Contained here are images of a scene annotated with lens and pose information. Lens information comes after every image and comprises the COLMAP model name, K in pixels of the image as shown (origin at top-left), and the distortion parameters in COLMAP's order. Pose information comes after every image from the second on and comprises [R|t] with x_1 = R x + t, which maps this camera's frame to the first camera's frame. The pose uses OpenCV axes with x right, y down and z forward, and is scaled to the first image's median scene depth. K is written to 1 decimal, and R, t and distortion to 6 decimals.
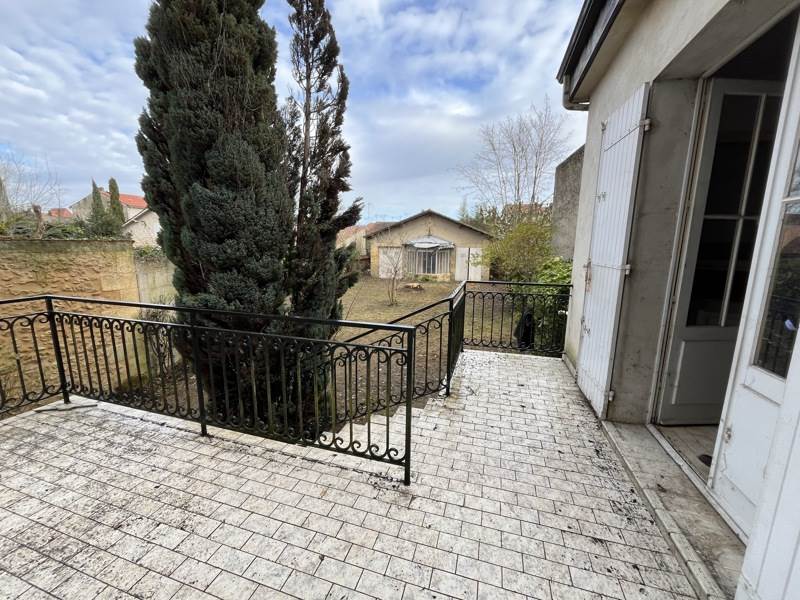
lens RADIAL K [[322.6, 0, 400.3], [0, 322.6, 298.7], [0, 0, 1]] dist [-0.003359, -0.000267]
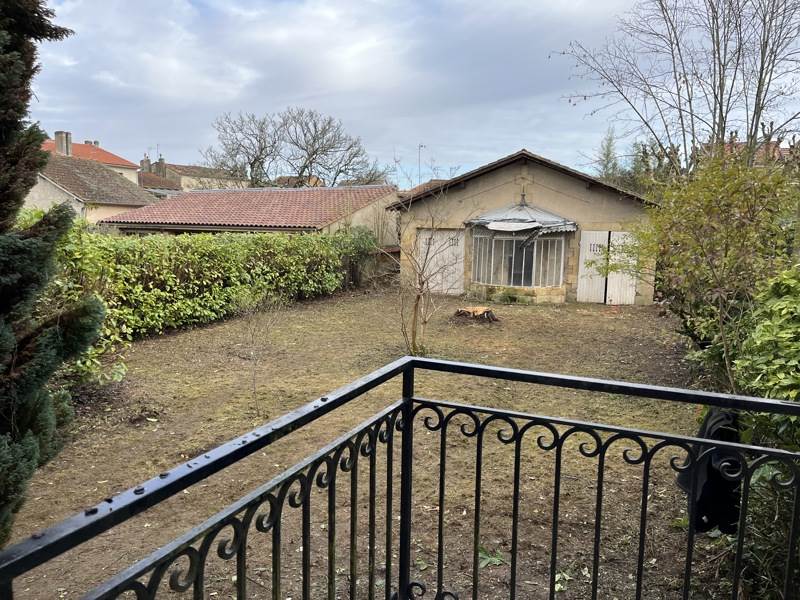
lens RADIAL K [[602.4, 0, 399.1], [0, 602.4, 301.9], [0, 0, 1]] dist [0.011475, 0.000357]
pose [[0.987904, 0.025822, -0.152899, 0.052330], [-0.031888, 0.998793, -0.037353, -0.015808], [0.151749, 0.041777, 0.987536, 0.106445]]
